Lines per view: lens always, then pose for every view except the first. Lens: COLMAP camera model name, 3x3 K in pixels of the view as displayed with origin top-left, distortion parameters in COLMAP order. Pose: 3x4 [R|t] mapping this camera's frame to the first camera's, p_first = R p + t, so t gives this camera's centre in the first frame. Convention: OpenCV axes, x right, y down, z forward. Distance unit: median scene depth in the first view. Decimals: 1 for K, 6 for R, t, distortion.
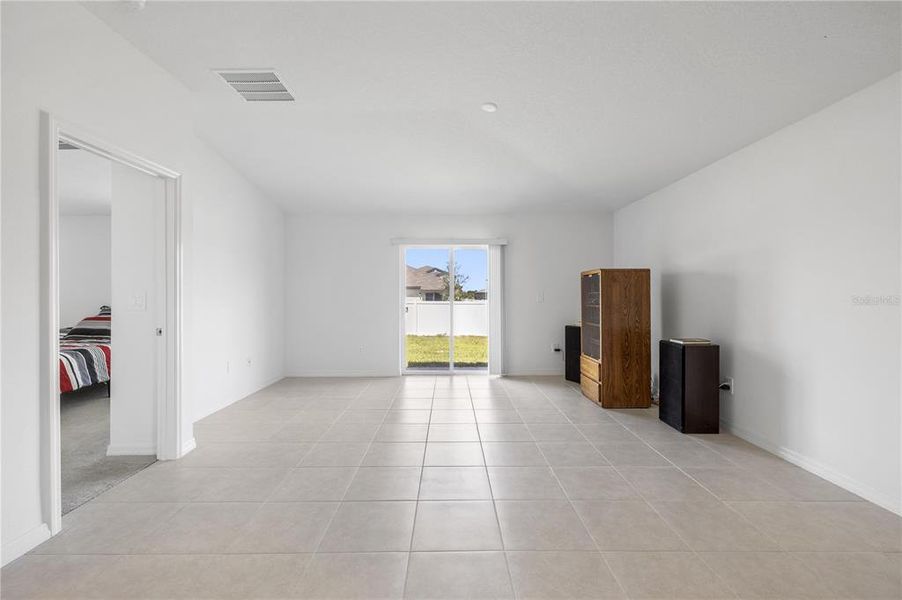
lens RADIAL K [[380.7, 0, 449.1], [0, 380.7, 294.9], [0, 0, 1]] dist [-0.001494, -0.000304]
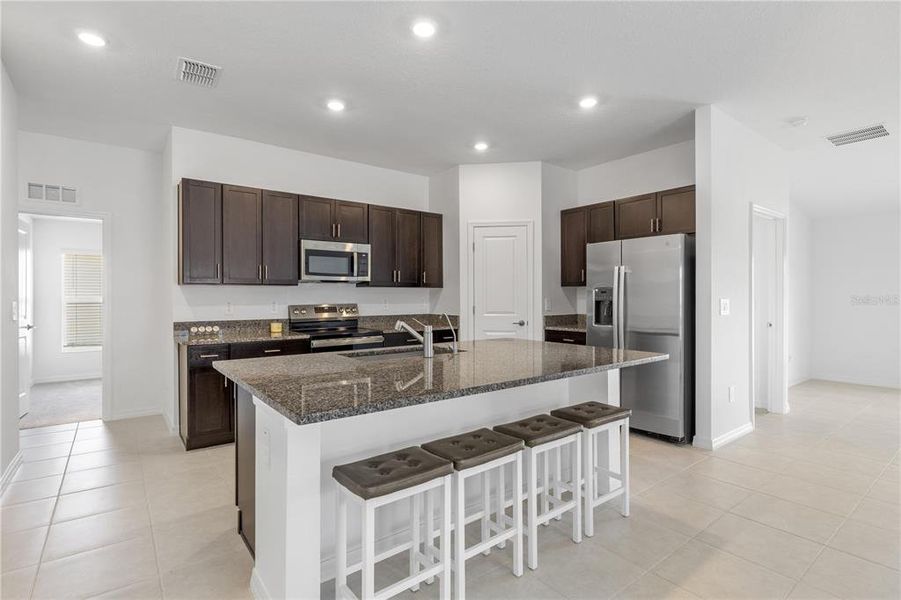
lens RADIAL K [[438.1, 0, 450.5], [0, 438.1, 300.0], [0, 0, 1]] dist [-0.000022, 0.000184]
pose [[0.610115, 0.008564, -0.792267, -0.120019], [-0.001863, 0.999954, 0.009375, -0.008095], [0.792311, -0.004244, 0.610103, -0.702082]]
